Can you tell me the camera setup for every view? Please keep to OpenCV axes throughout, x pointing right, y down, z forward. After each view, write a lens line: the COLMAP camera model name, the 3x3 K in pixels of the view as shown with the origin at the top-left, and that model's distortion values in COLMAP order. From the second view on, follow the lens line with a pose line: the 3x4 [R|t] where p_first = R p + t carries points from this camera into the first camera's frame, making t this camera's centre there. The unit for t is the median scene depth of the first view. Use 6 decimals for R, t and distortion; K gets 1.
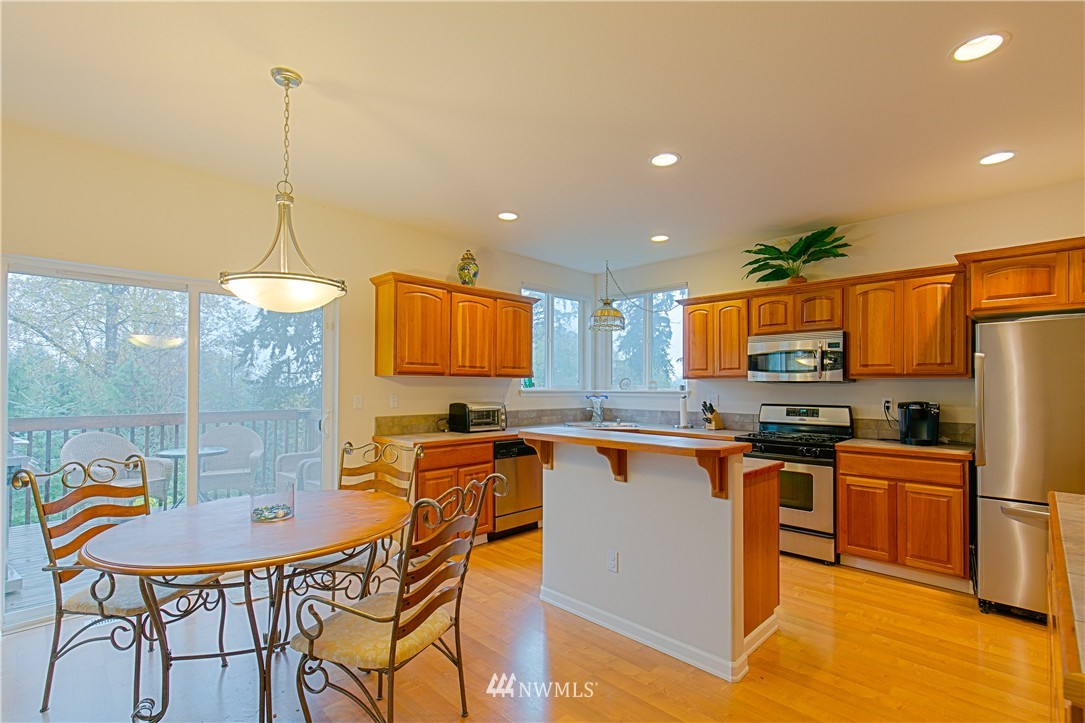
lens RADIAL K [[498.0, 0, 541.0], [0, 498.0, 382.5], [0, 0, 1]] dist [0.000344, -0.000039]
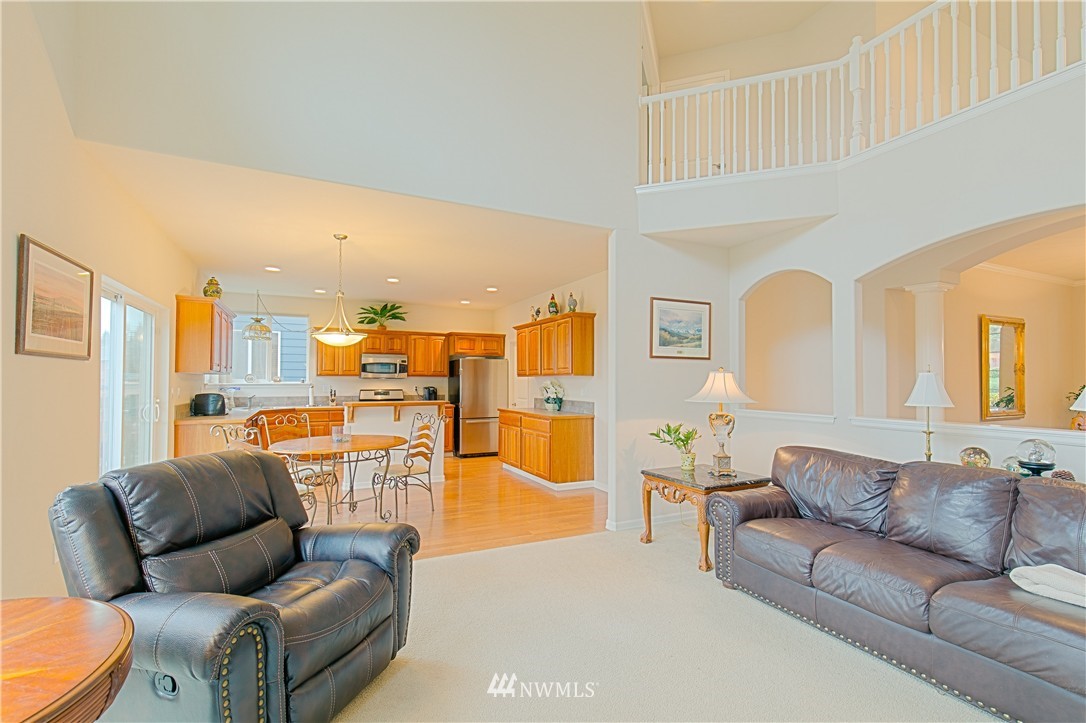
lens RADIAL K [[489.4, 0, 539.6], [0, 489.4, 371.3], [0, 0, 1]] dist [0.003904, -0.000385]
pose [[0.337187, 0.011601, 0.941366, -1.084313], [-0.009702, 0.999914, -0.008847, -0.016774], [-0.941388, -0.006150, 0.337271, -0.248834]]
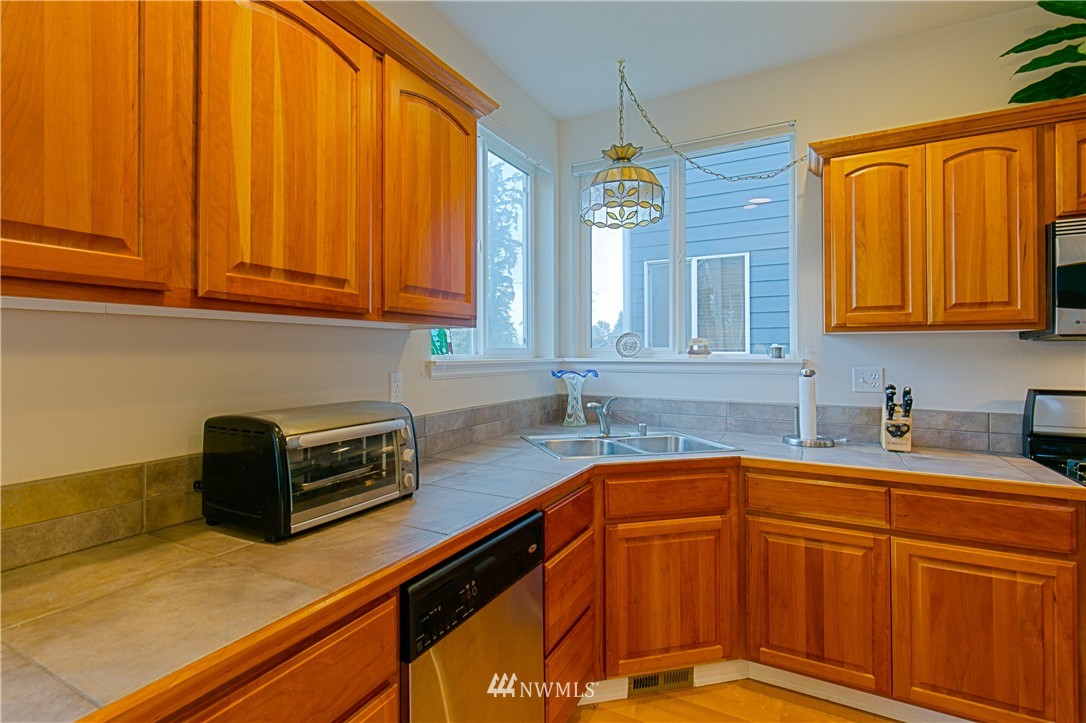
lens RADIAL K [[537.5, 0, 505.3], [0, 537.5, 348.5], [0, 0, 1]] dist [0.003044, -0.000358]
pose [[0.967540, -0.003118, 0.252698, -0.103745], [0.002861, 0.999995, 0.001385, 0.006572], [-0.252701, -0.000617, 0.967544, 0.698925]]
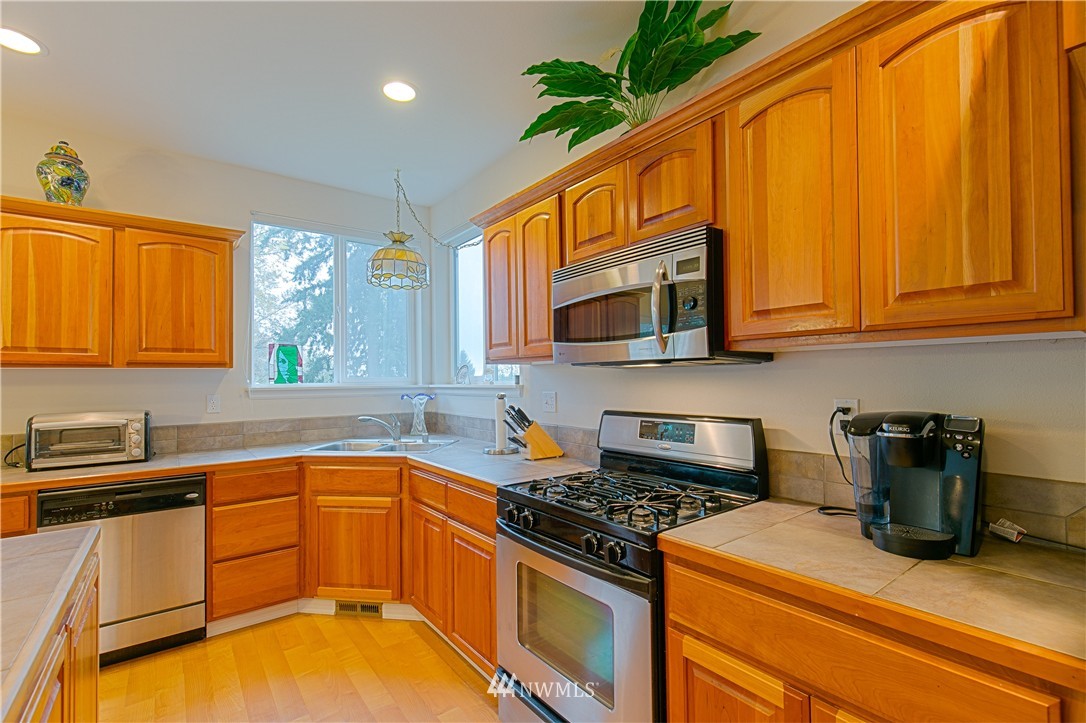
lens RADIAL K [[489.4, 0, 539.6], [0, 489.4, 371.3], [0, 0, 1]] dist [0.003904, -0.000385]
pose [[0.990671, -0.019223, -0.134910, 0.462463], [0.018236, 0.999797, -0.008548, 0.007768], [0.135047, 0.006008, 0.990821, 0.535581]]
